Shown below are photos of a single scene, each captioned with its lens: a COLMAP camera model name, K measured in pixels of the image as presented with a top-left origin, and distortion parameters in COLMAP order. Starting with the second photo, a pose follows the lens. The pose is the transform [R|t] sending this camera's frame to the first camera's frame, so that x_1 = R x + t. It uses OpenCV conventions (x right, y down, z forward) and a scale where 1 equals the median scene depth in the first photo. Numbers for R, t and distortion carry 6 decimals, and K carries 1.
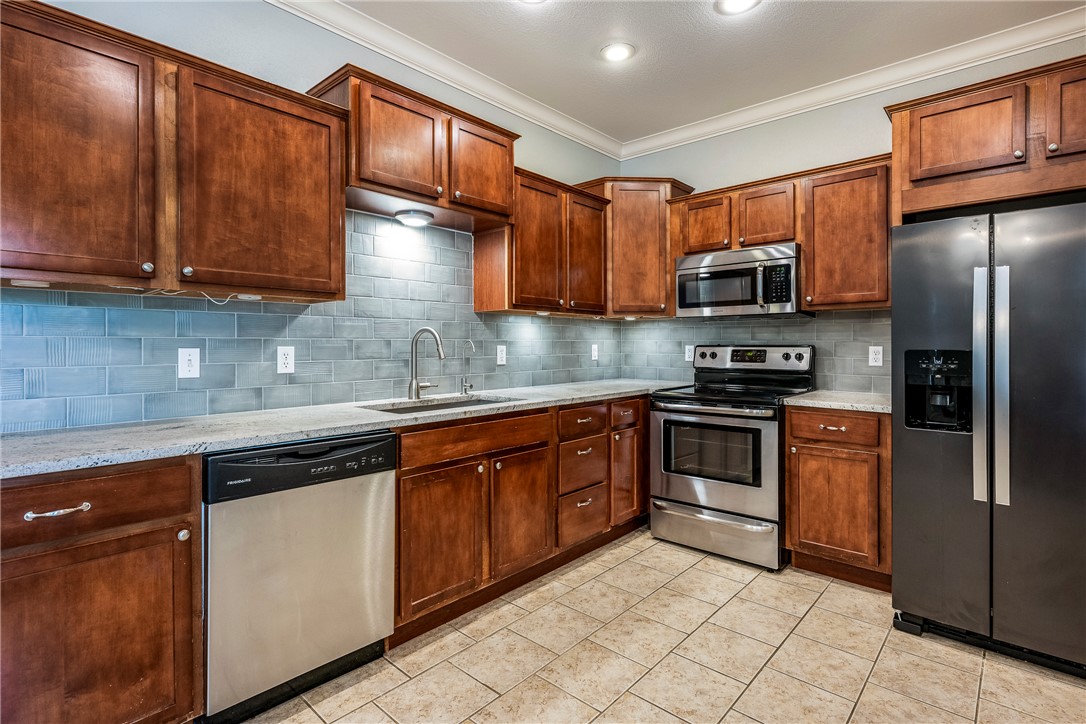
lens RADIAL K [[529.8, 0, 561.2], [0, 529.8, 347.5], [0, 0, 1]] dist [0.001046, 0.000299]
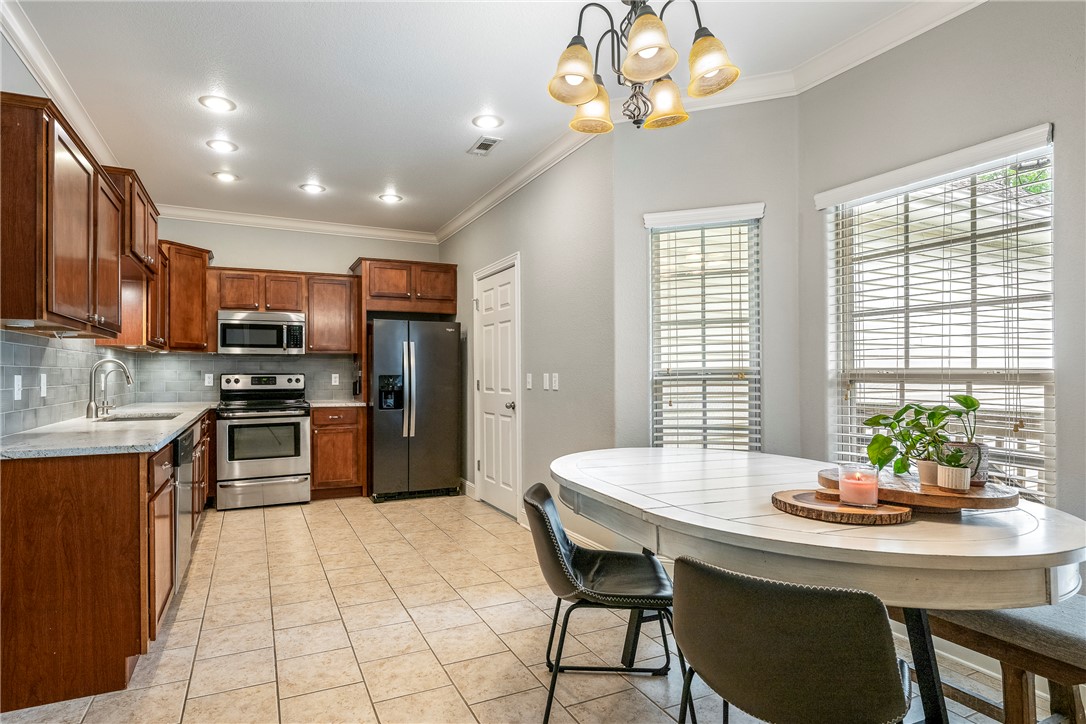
lens RADIAL K [[555.2, 0, 538.5], [0, 555.2, 362.9], [0, 0, 1]] dist [0.003104, 0.000133]
pose [[0.371610, 0.017192, 0.928230, -0.901468], [0.007009, 0.999748, -0.021323, 0.004998], [-0.928363, 0.014430, 0.371396, -0.347558]]
